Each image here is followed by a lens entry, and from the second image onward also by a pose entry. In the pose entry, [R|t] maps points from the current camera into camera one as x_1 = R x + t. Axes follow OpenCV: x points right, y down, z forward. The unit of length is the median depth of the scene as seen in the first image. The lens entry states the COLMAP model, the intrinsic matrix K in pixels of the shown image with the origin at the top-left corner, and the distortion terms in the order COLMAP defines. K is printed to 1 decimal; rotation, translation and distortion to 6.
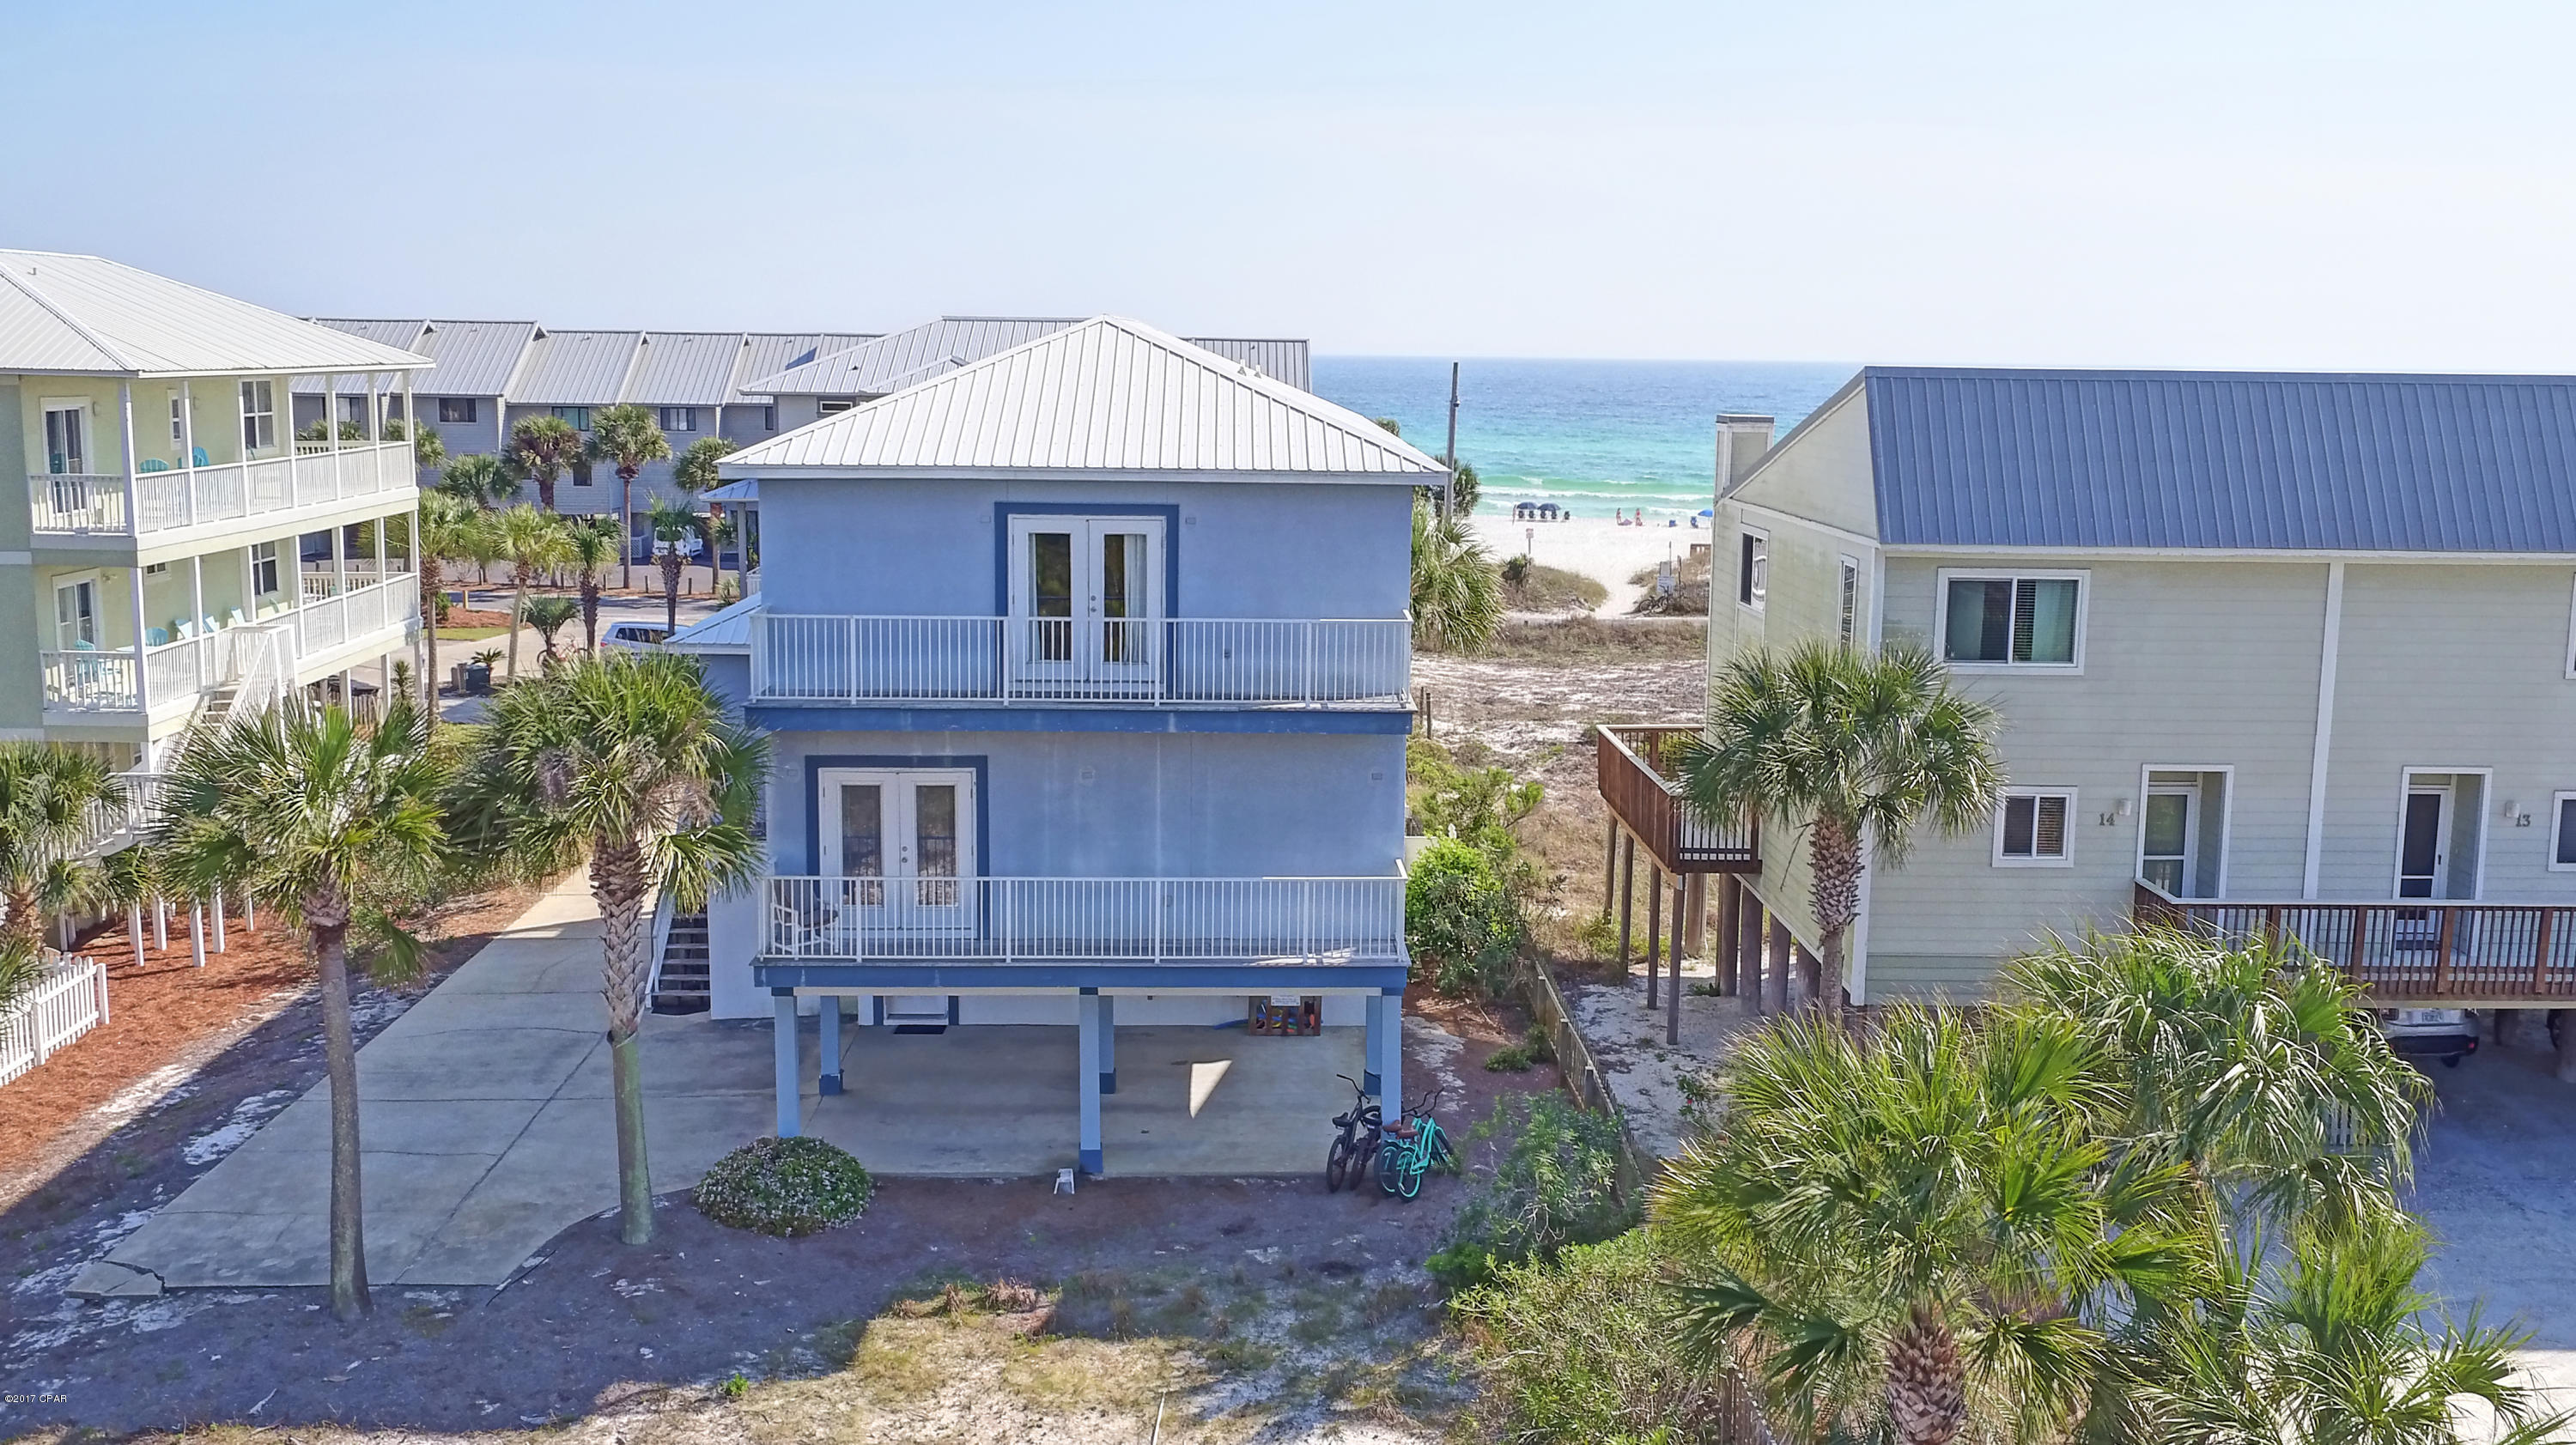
lens RADIAL K [[2330.3, 0, 1288.0], [0, 2330.3, 722.5], [0, 0, 1]] dist [-0.001058, 0.009518]
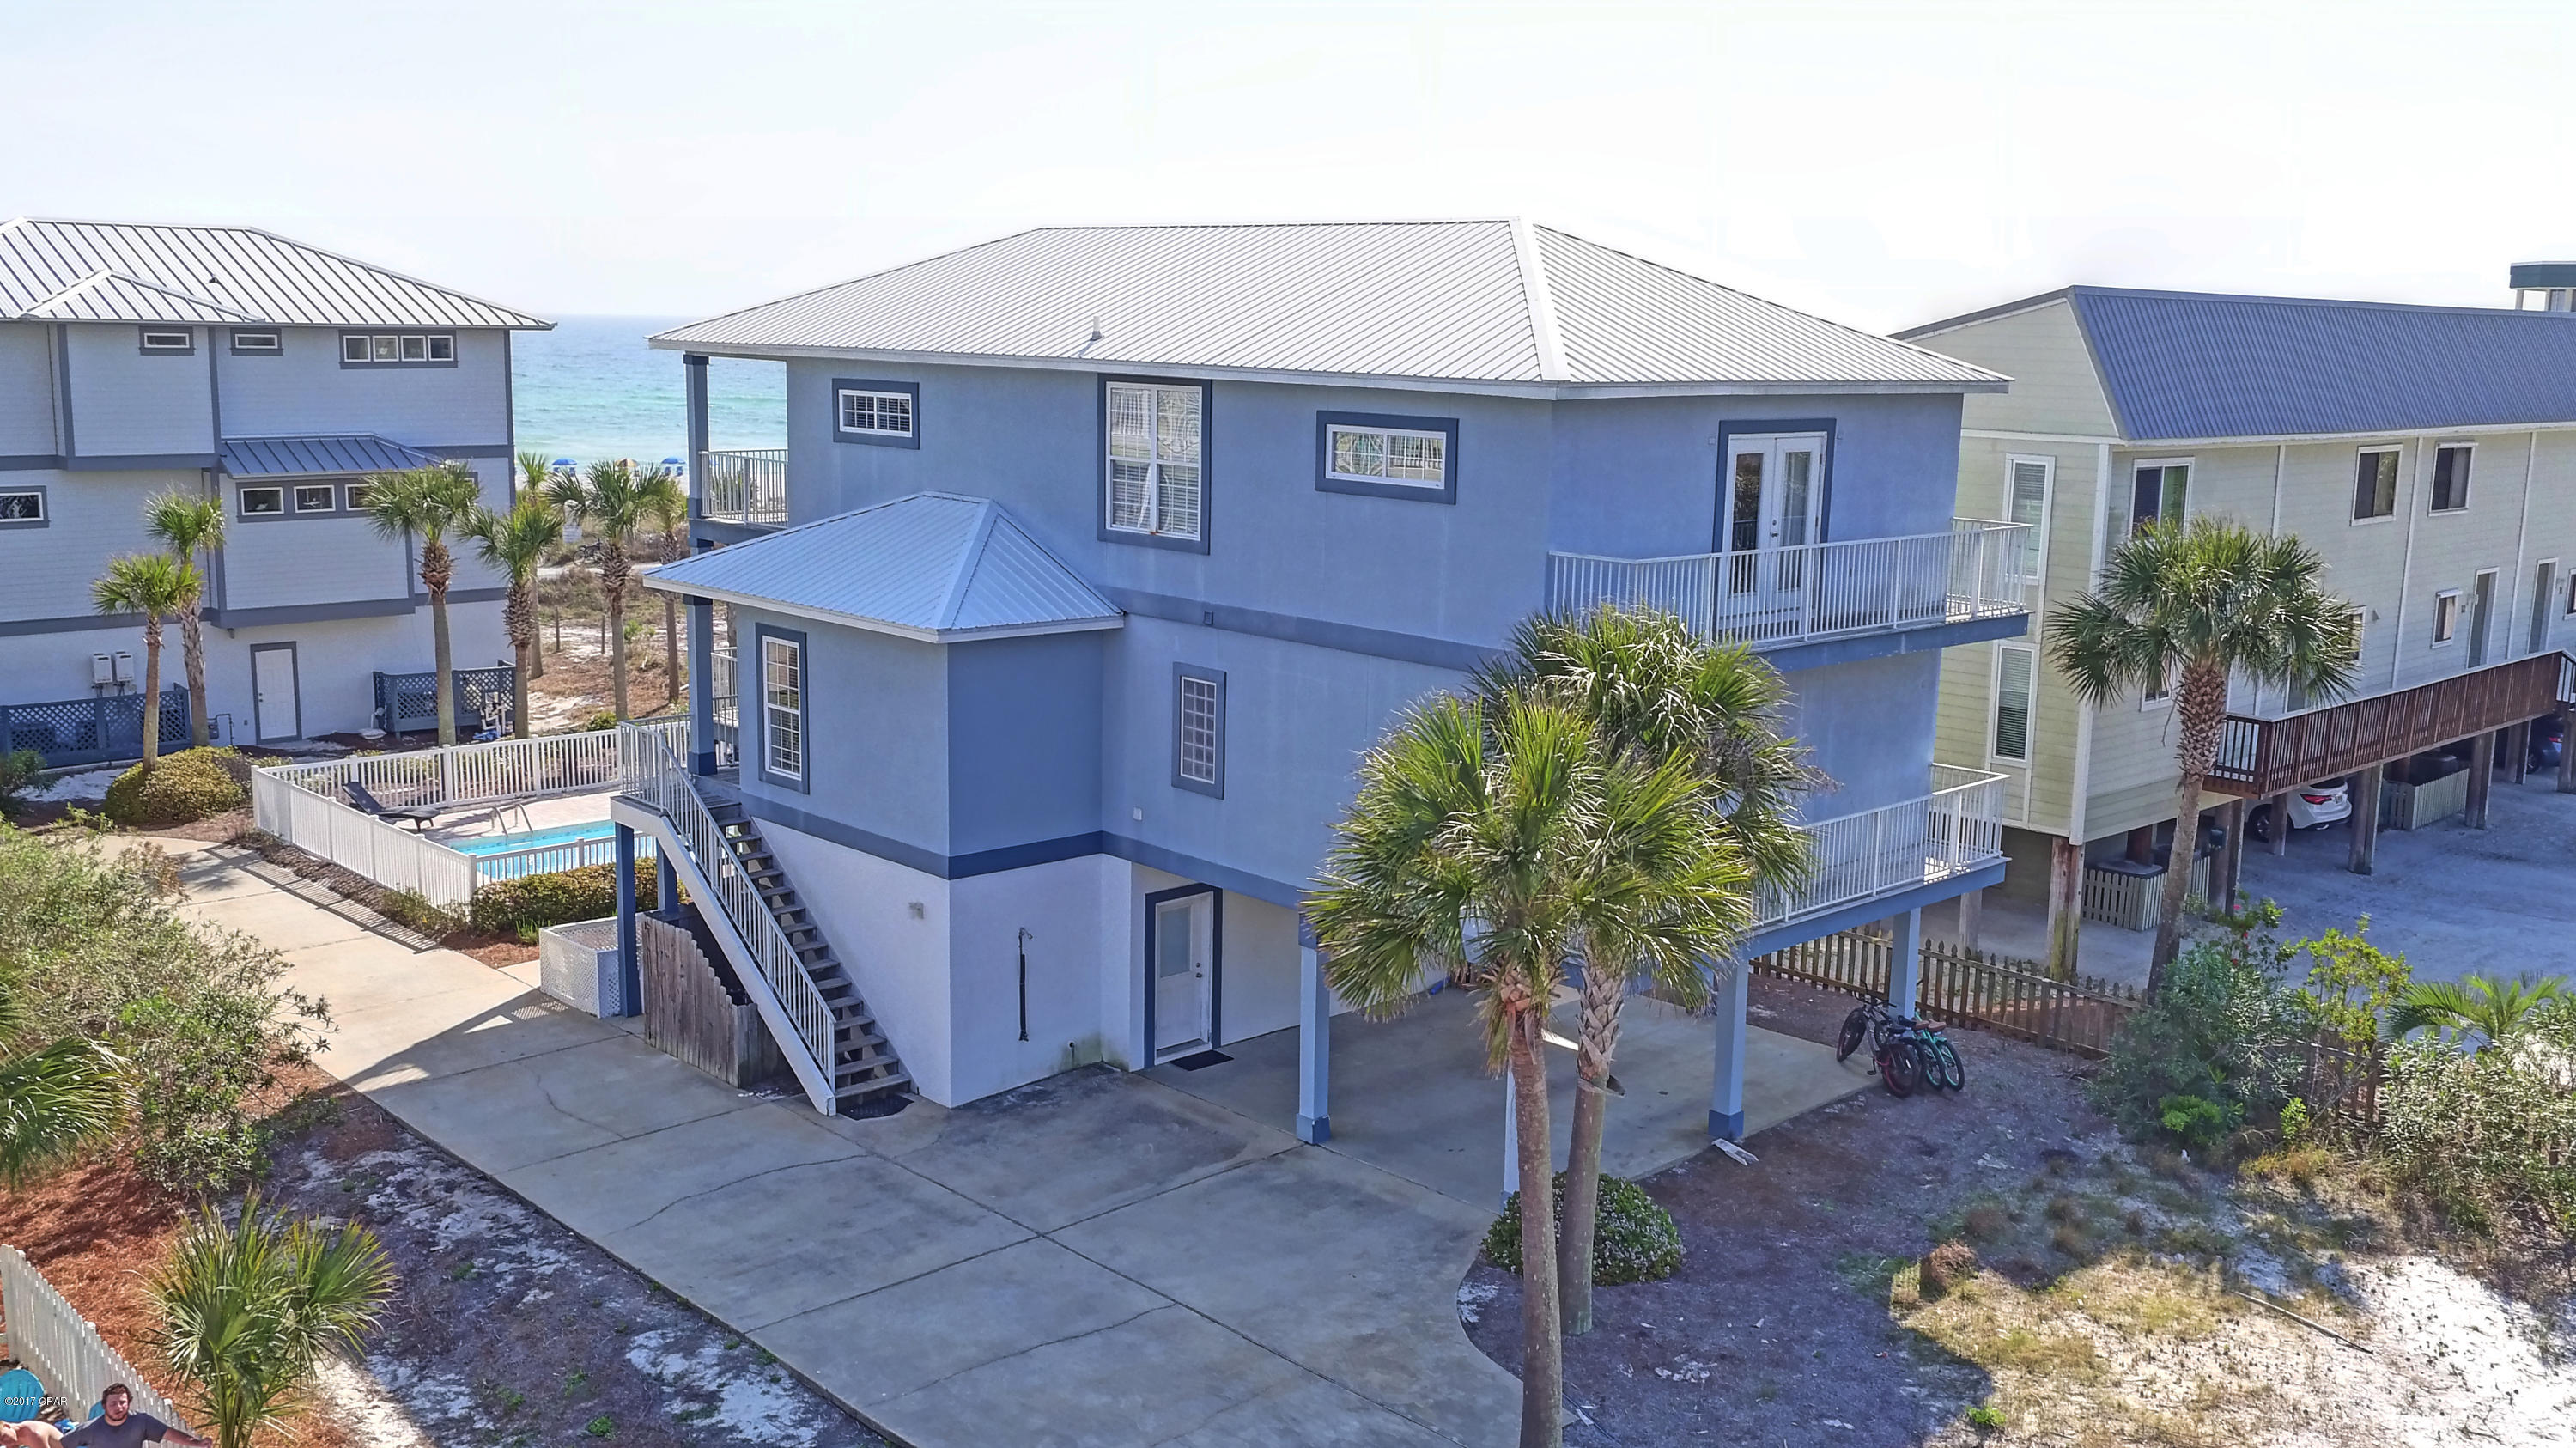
lens RADIAL K [[2277.8, 0, 1288.6], [0, 2277.8, 732.5], [0, 0, 1]] dist [0.006381, -0.004065]
pose [[0.742742, -0.115585, 0.659526, -0.804749], [0.095185, 0.993211, 0.066870, -0.047385], [-0.662778, 0.013110, 0.748702, 0.429808]]
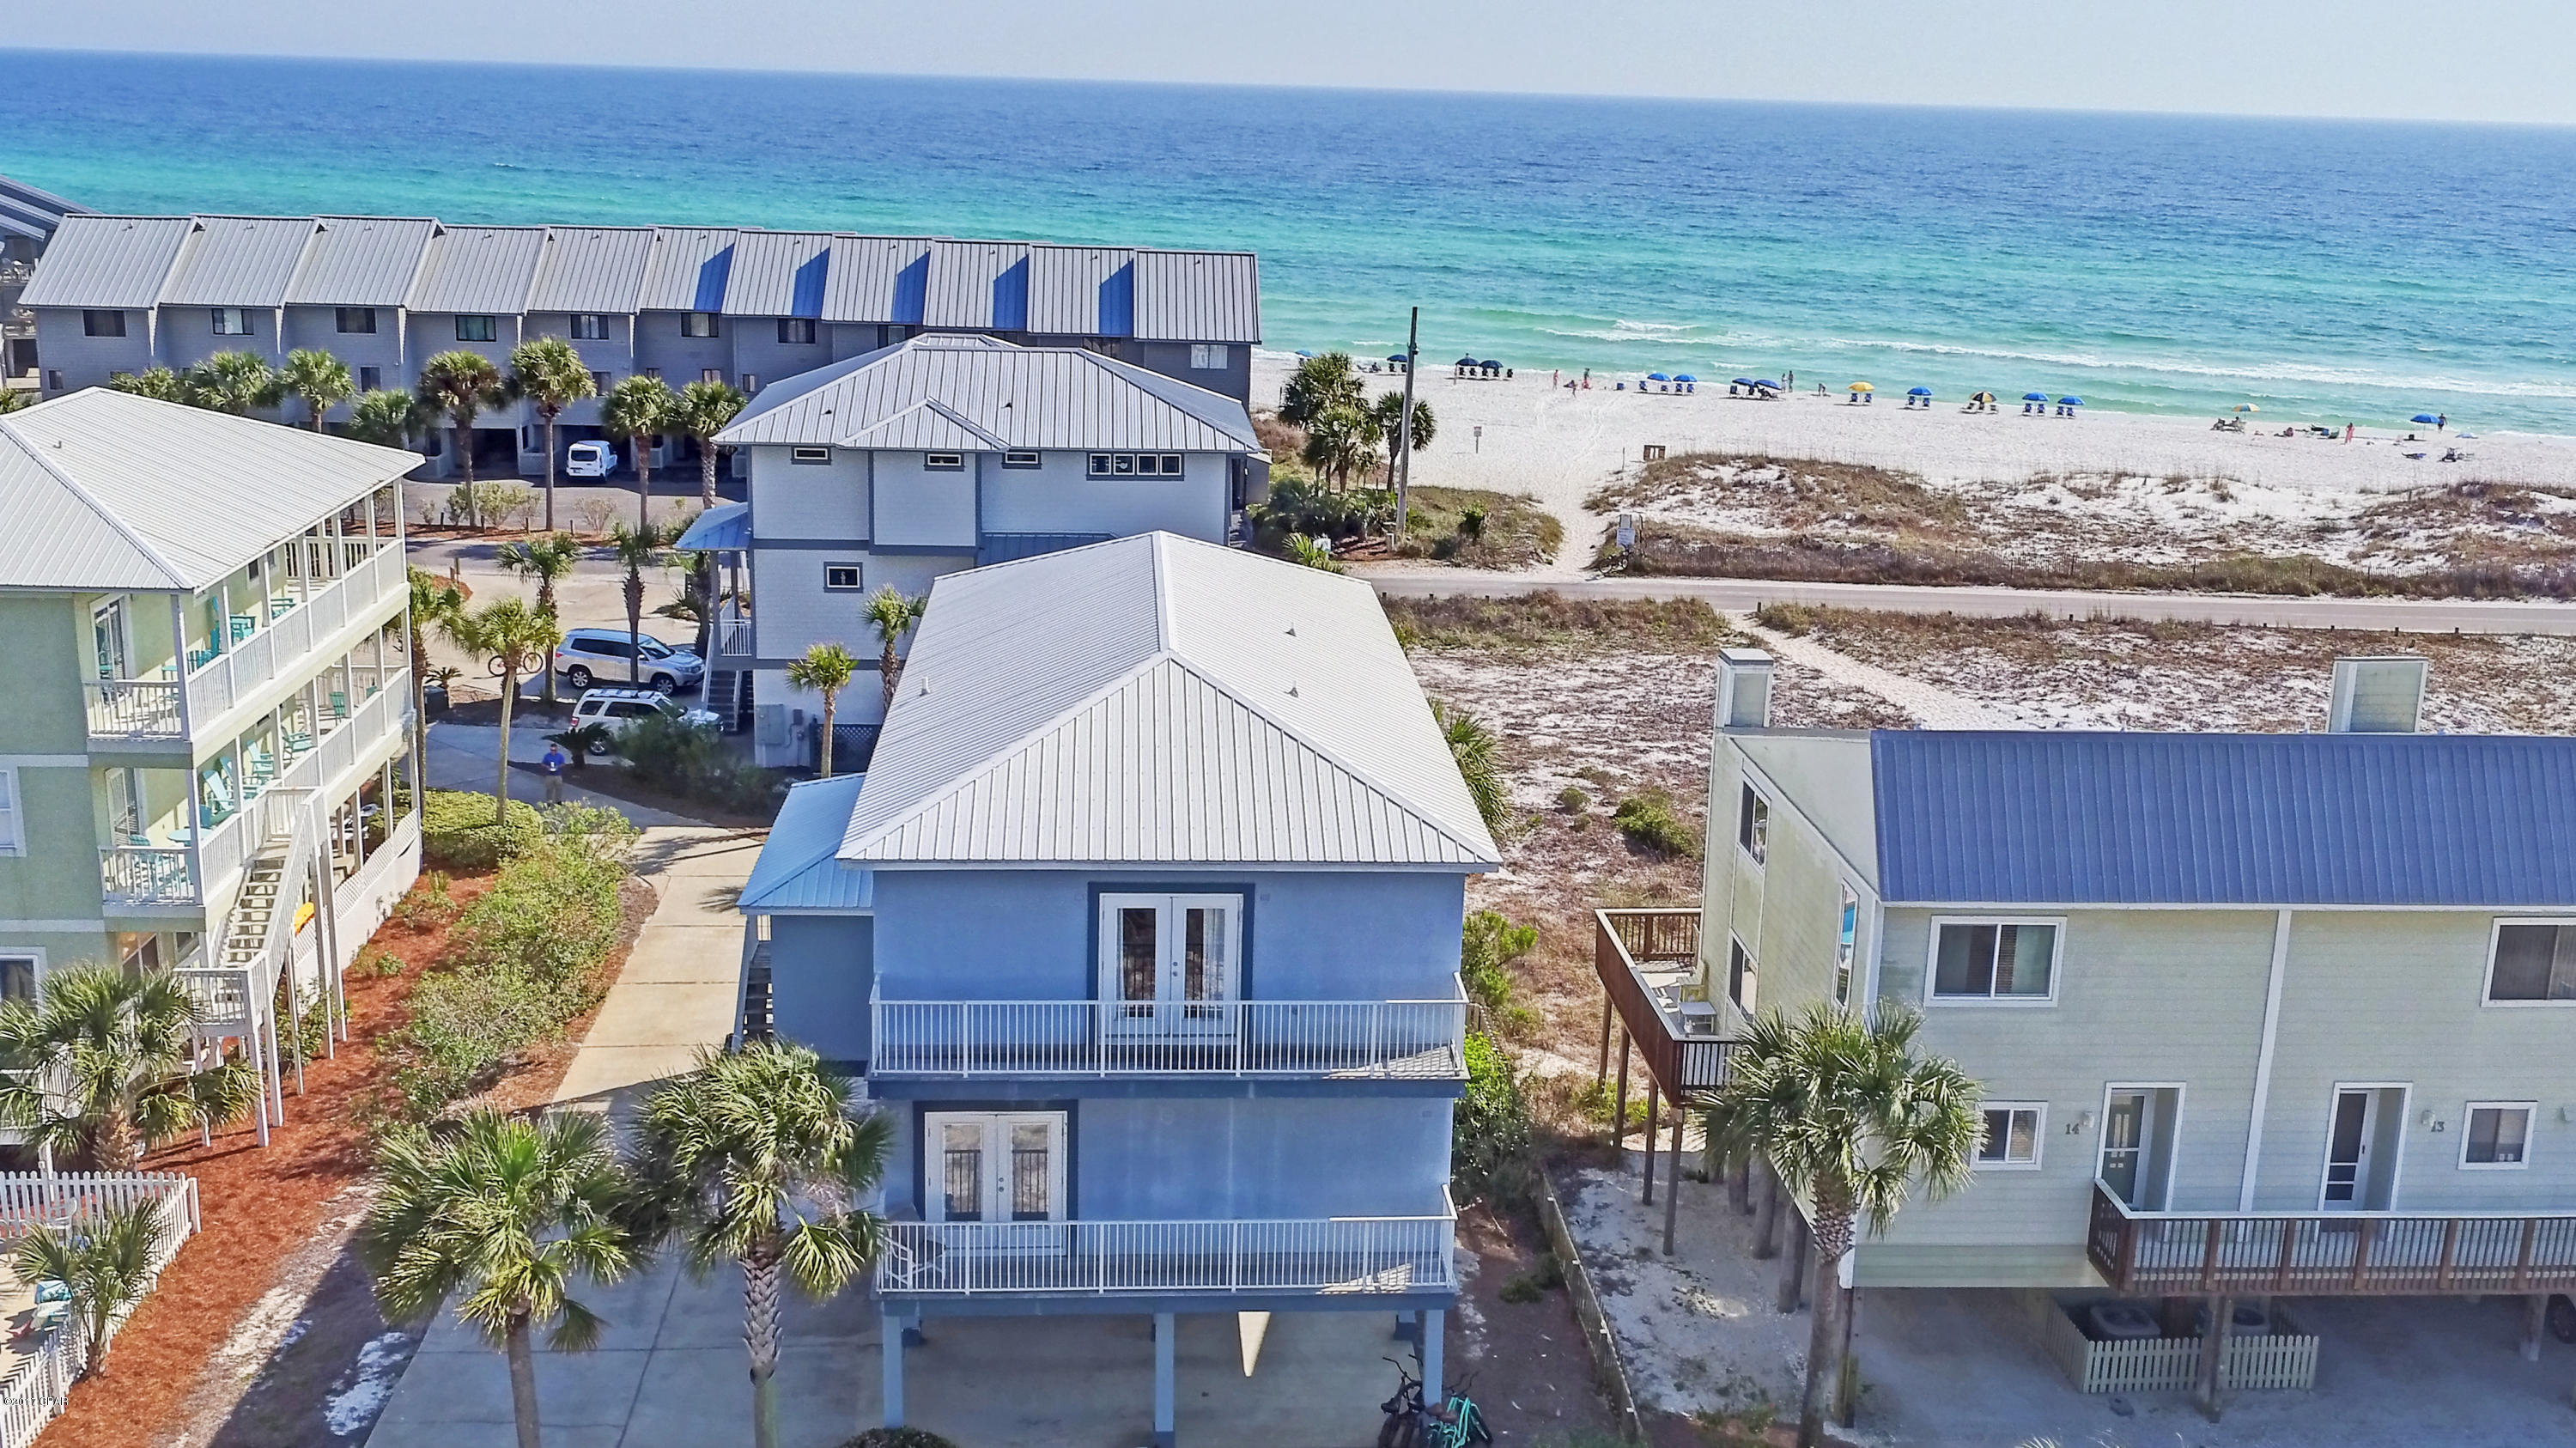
lens RADIAL K [[2509.3, 0, 1290.1], [0, 2509.3, 731.8], [0, 0, 1]] dist [0.002545, 0.007853]
pose [[0.999105, 0.004704, 0.042045, -0.076809], [-0.008745, 0.995301, 0.096436, -0.267050], [-0.041394, -0.096717, 0.994451, -0.167701]]
